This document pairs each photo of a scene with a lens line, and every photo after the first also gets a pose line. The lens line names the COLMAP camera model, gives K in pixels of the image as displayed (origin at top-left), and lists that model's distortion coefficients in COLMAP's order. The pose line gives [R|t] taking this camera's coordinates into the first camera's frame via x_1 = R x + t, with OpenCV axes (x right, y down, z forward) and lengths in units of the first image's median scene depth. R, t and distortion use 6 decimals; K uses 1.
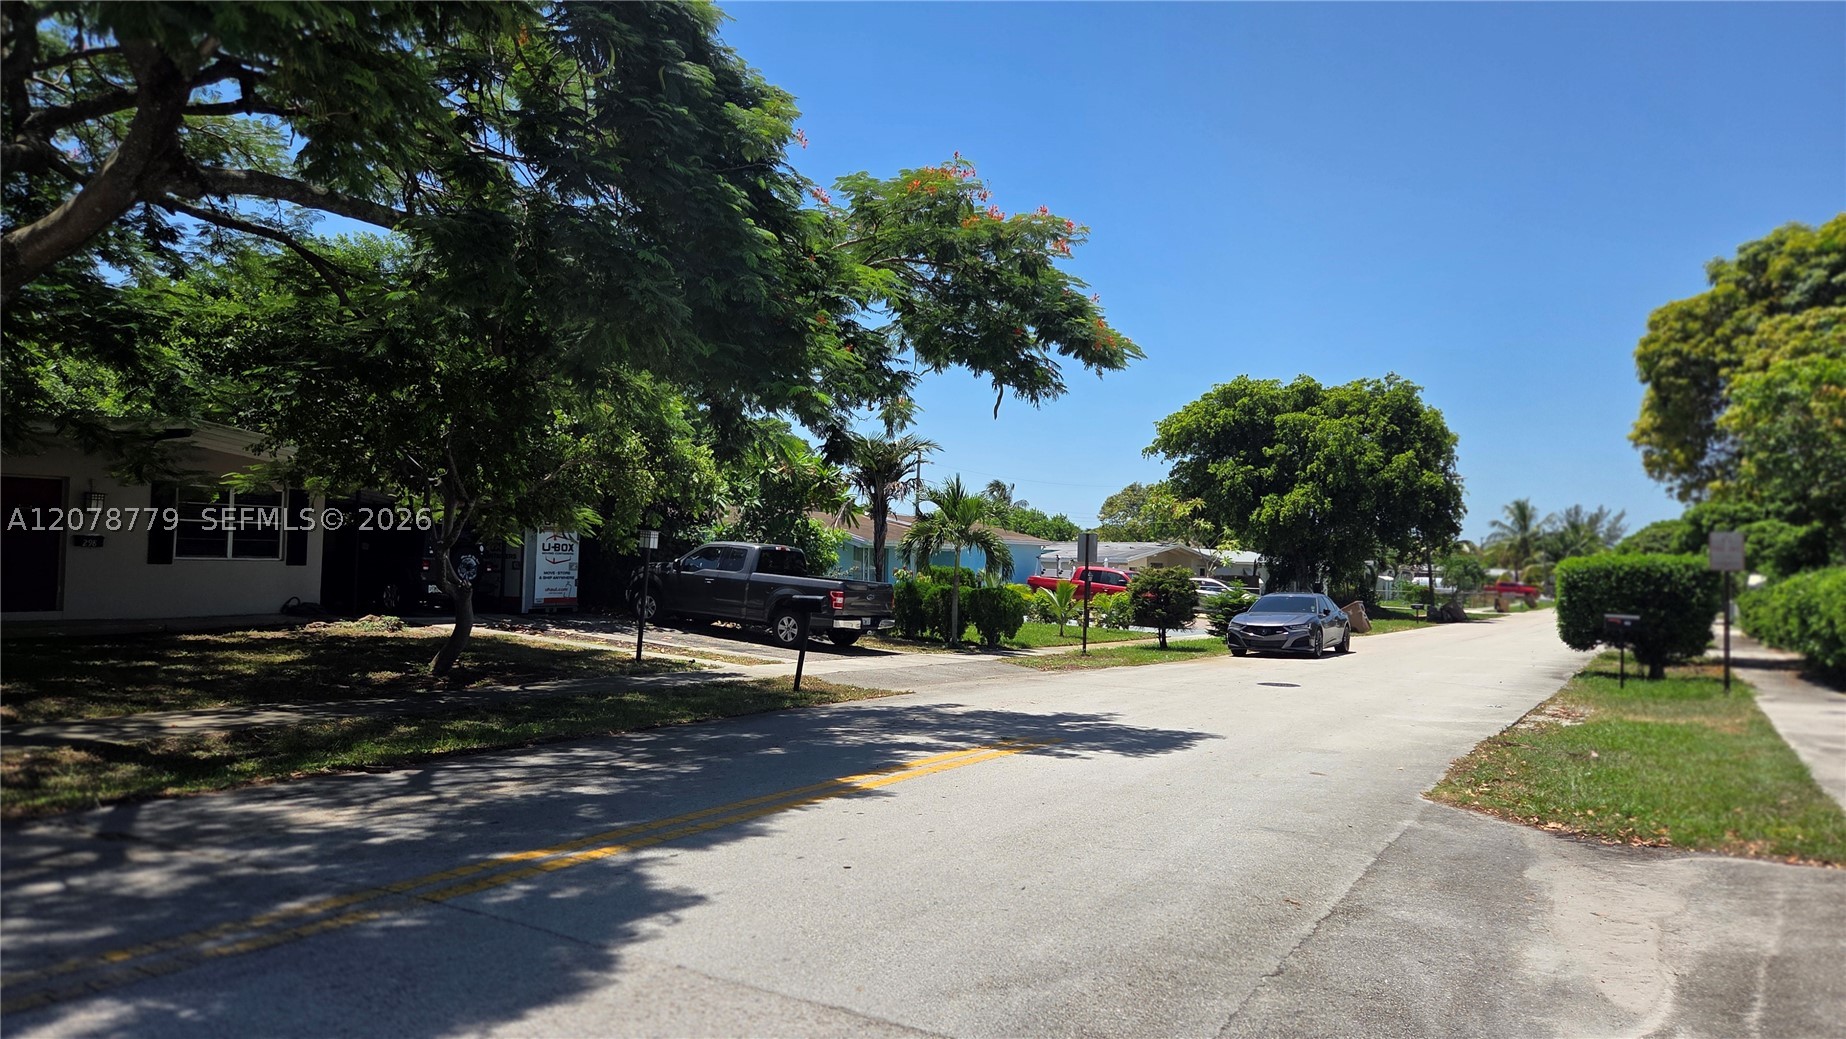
lens RADIAL K [[1258.6, 0, 938.2], [0, 1258.6, 521.8], [0, 0, 1]] dist [0.083435, -0.075139]
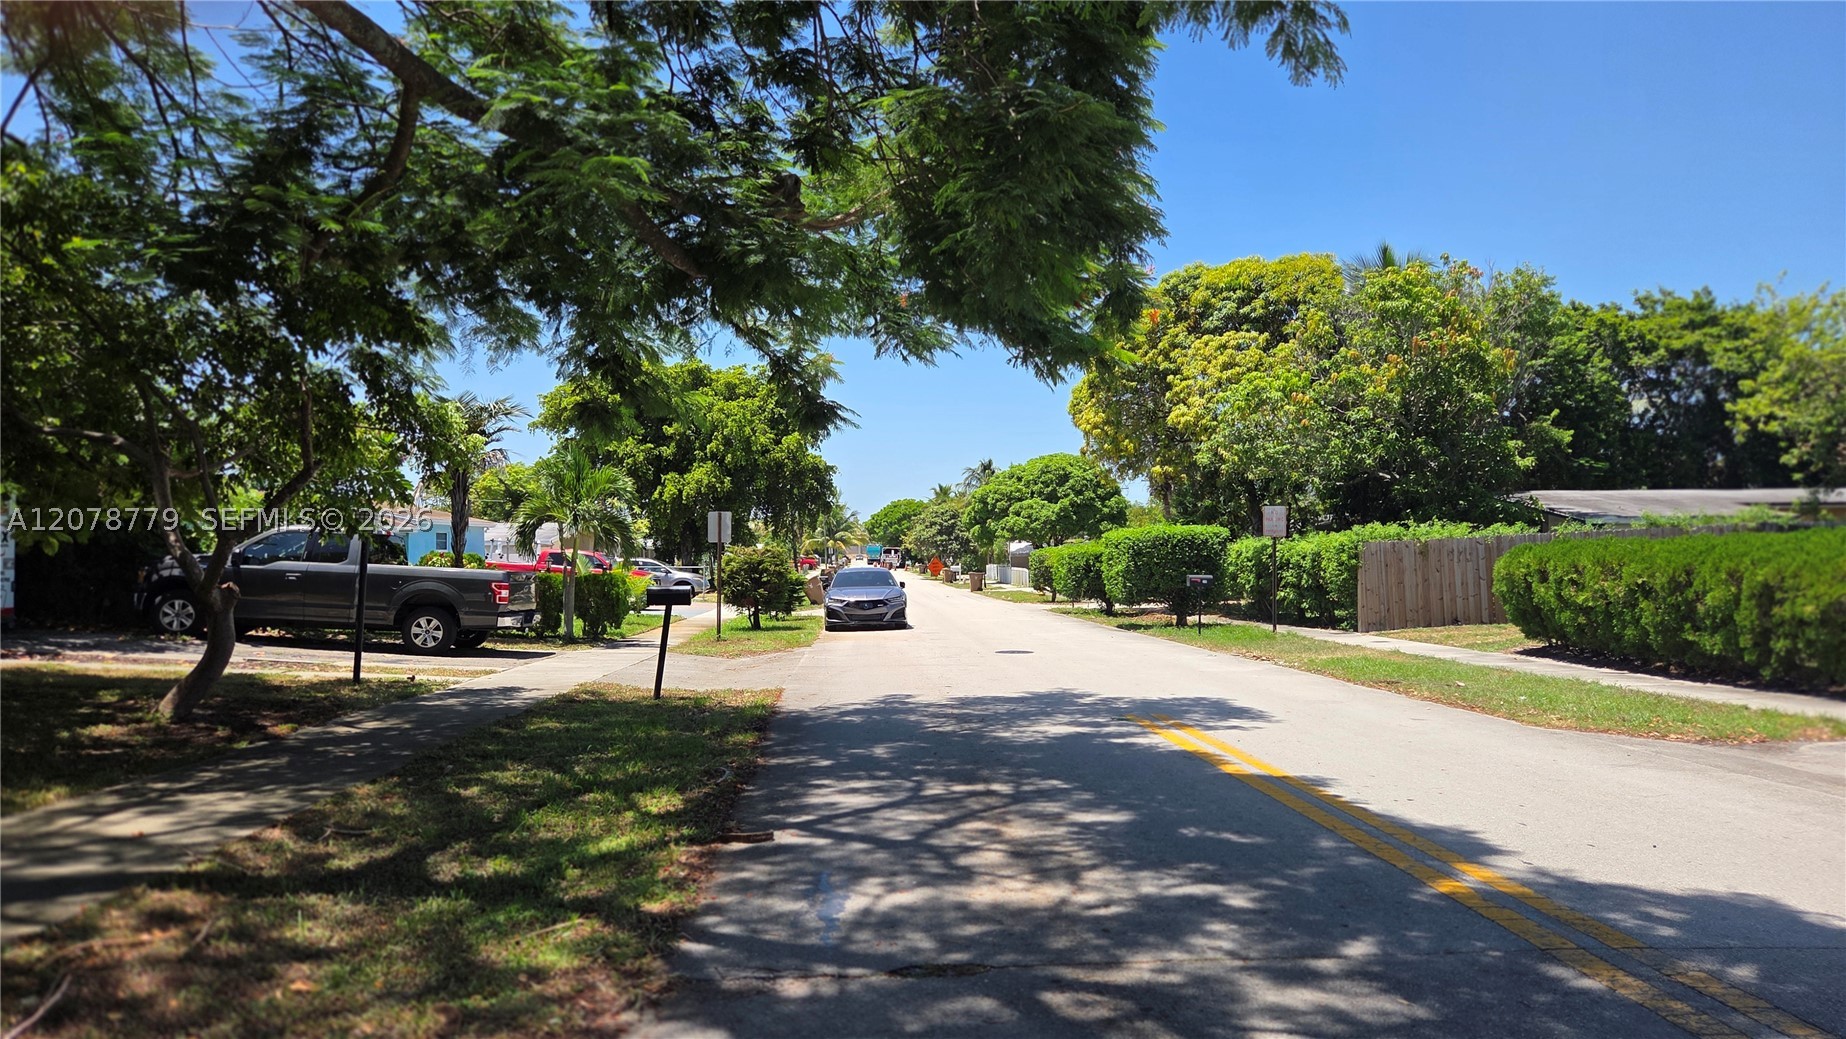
lens RADIAL K [[1258.6, 0, 938.2], [0, 1258.6, 521.8], [0, 0, 1]] dist [0.083435, -0.075139]
pose [[0.820058, -0.010381, 0.572186, -0.273394], [0.001417, 0.999869, 0.016108, 0.001952], [-0.572278, -0.012399, 0.819966, 0.128770]]
